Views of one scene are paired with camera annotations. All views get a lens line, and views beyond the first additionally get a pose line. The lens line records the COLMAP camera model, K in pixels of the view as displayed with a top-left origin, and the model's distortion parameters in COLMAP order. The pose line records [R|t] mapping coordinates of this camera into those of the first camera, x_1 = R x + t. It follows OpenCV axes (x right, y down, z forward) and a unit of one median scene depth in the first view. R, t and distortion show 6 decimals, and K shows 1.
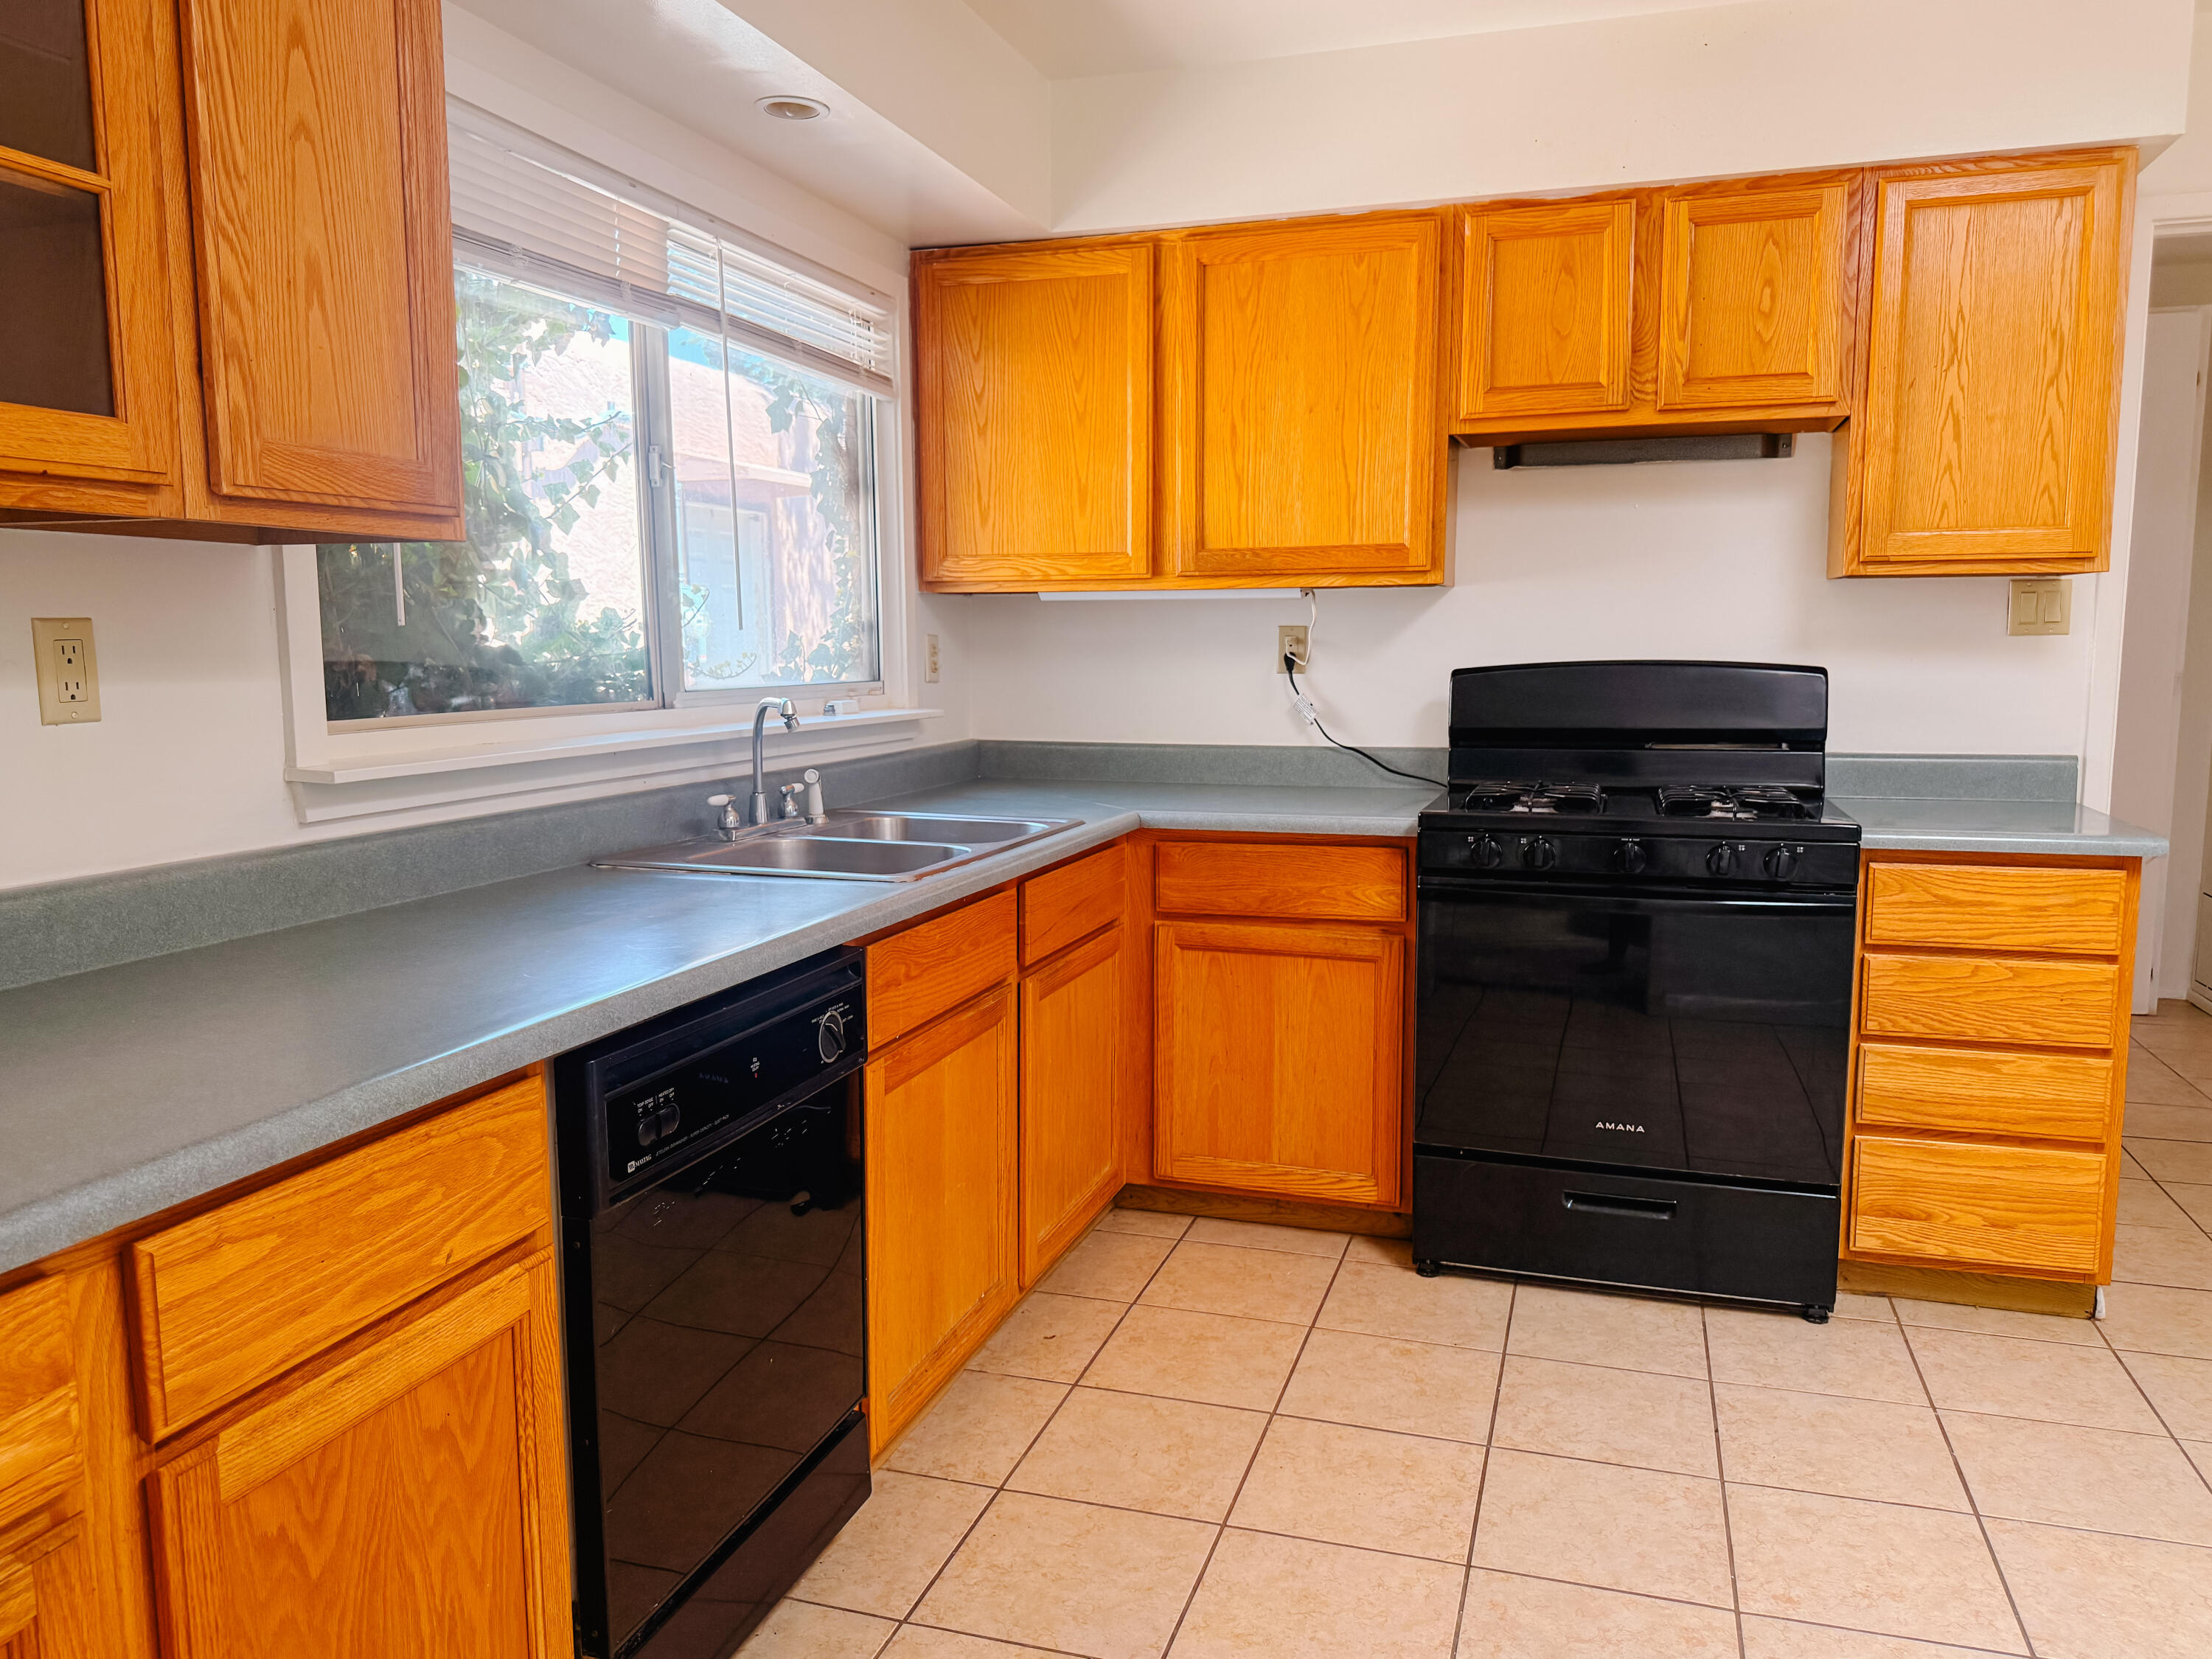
lens RADIAL K [[1579.0, 0, 1101.6], [0, 1579.0, 840.7], [0, 0, 1]] dist [0.105441, -0.179635]
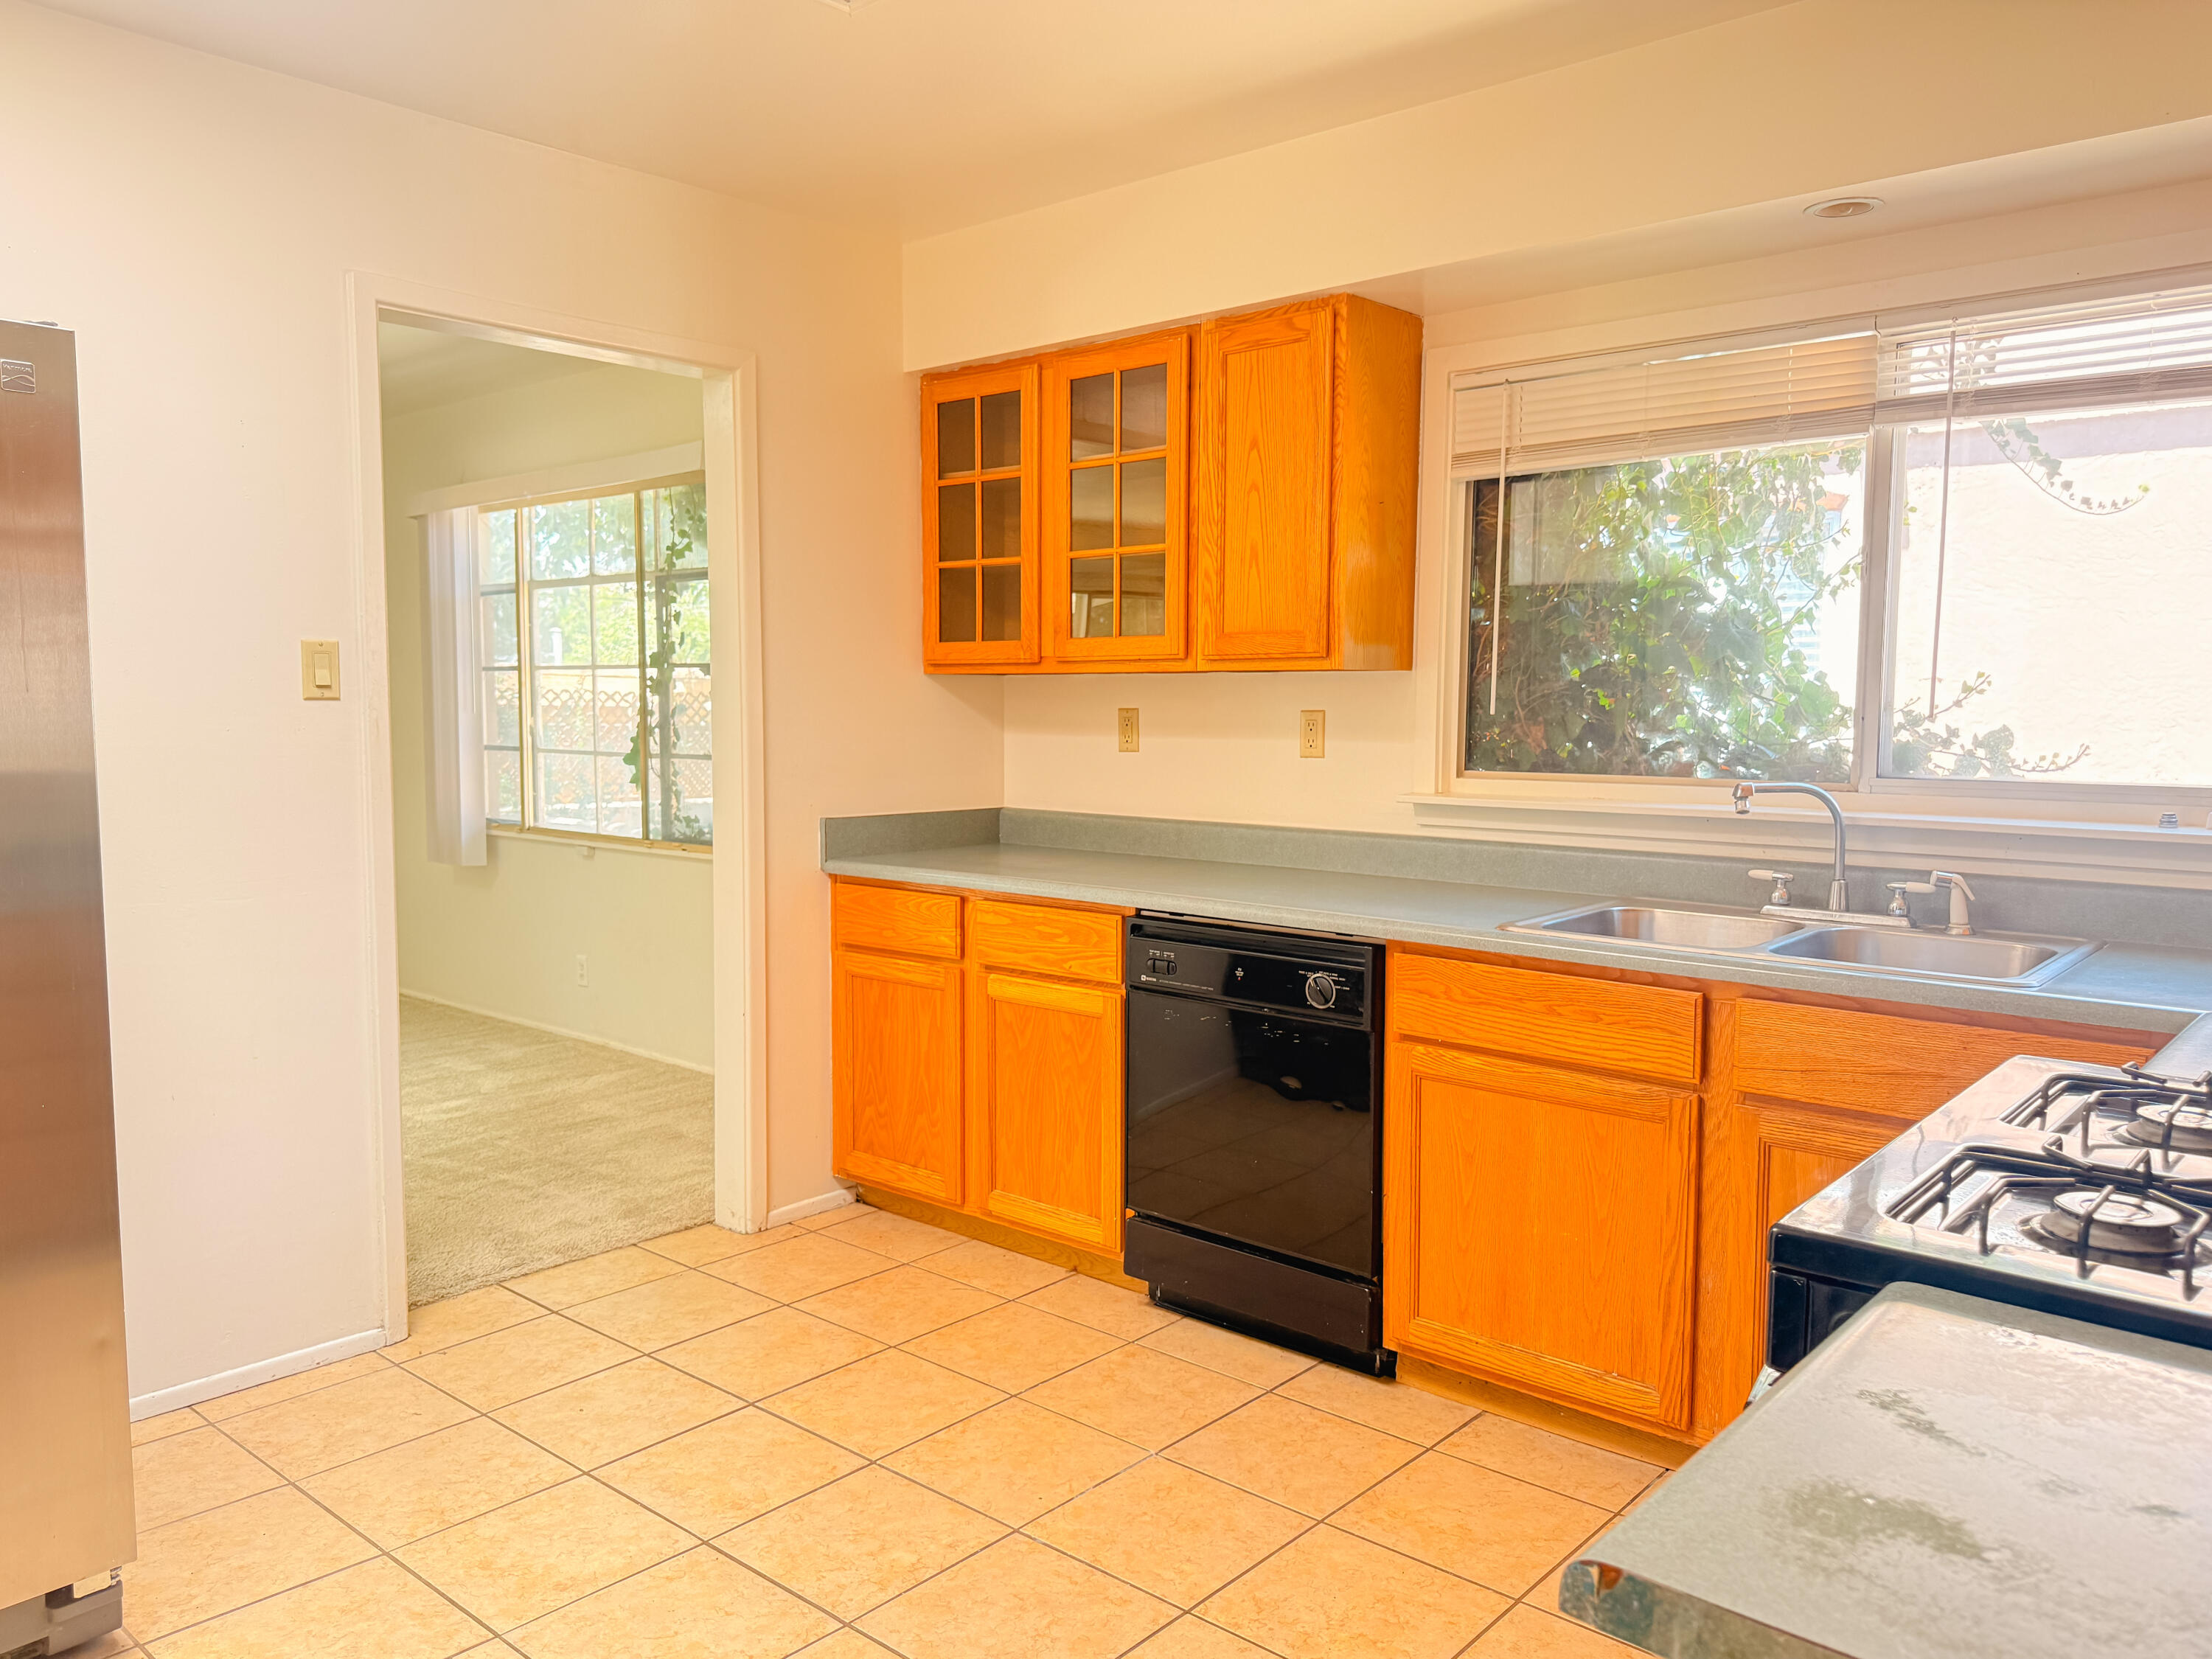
lens RADIAL K [[1609.4, 0, 1106.0], [0, 1609.4, 829.5], [0, 0, 1]] dist [0.178054, -0.386541]
pose [[-0.395899, 0.077560, -0.915013, 1.373566], [-0.118143, 0.983844, 0.134511, -0.220393], [0.910662, 0.161356, -0.380340, 1.457542]]
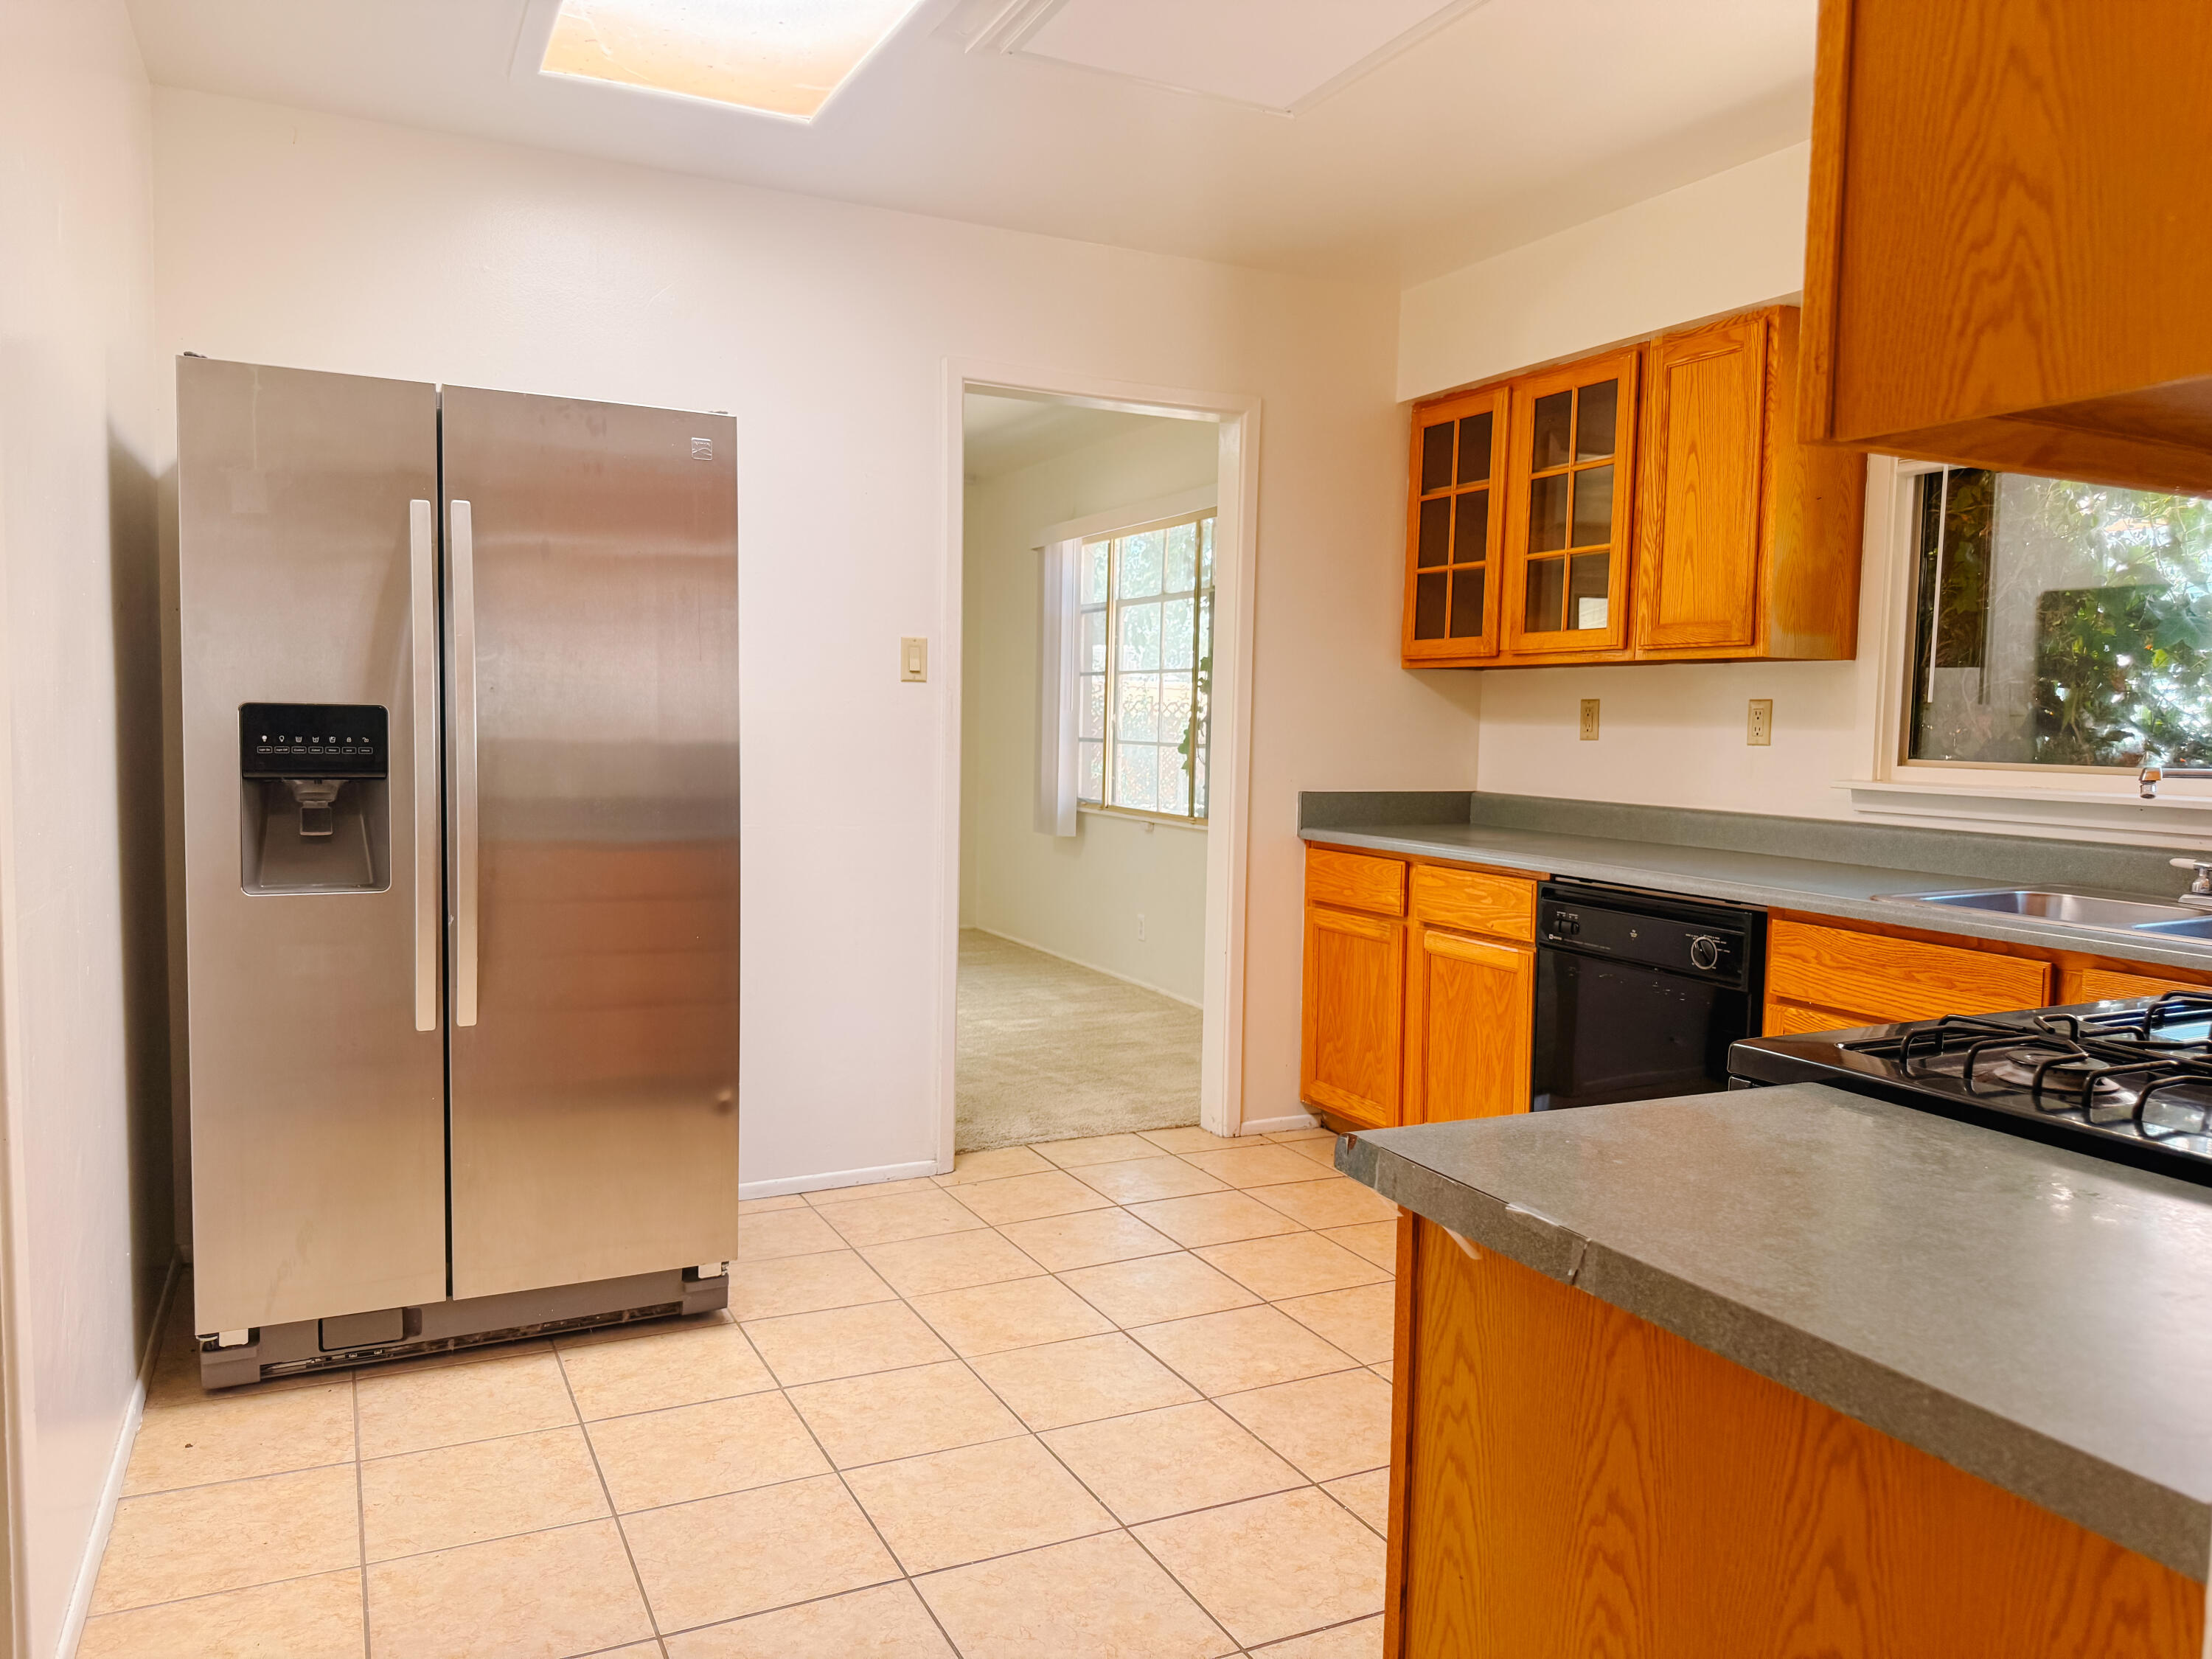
lens RADIAL K [[1579.0, 0, 1101.6], [0, 1579.0, 840.7], [0, 0, 1]] dist [0.105441, -0.179635]
pose [[-0.718608, 0.046817, -0.693837, 1.471362], [-0.102498, 0.979704, 0.172263, -0.216588], [0.687820, 0.194906, -0.699225, 1.797873]]
